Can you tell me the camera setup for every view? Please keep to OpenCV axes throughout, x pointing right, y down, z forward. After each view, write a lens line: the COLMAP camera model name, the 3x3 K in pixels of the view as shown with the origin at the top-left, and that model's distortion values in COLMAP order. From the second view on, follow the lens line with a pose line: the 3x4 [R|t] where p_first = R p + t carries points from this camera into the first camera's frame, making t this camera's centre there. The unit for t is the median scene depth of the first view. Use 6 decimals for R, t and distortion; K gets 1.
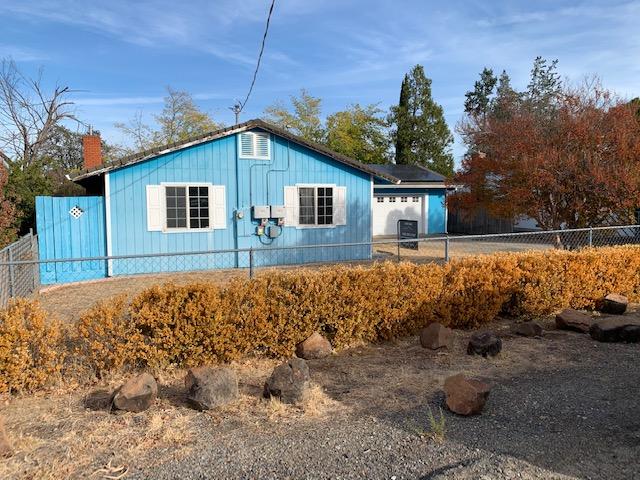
lens RADIAL K [[487.4, 0, 319.8], [0, 487.4, 239.8], [0, 0, 1]] dist [0.002386, 0.000521]
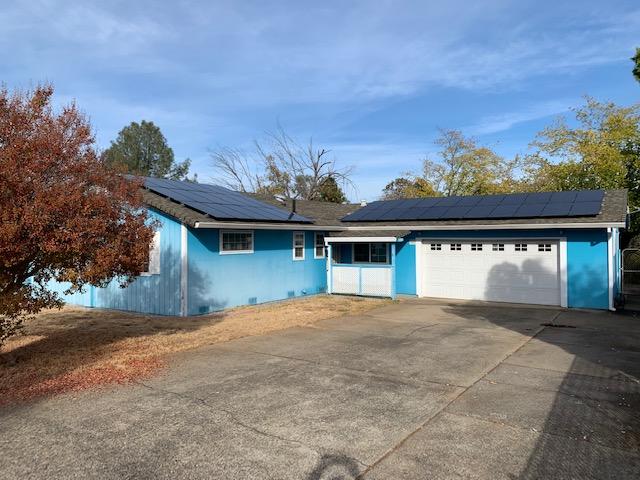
lens RADIAL K [[487.4, 0, 319.9], [0, 487.4, 238.8], [0, 0, 1]] dist [0.002386, 0.000521]
pose [[0.565790, 0.006019, -0.824527, 0.549274], [-0.077387, 0.995947, -0.045833, -0.044730], [0.820910, 0.089739, 0.563963, 0.431527]]
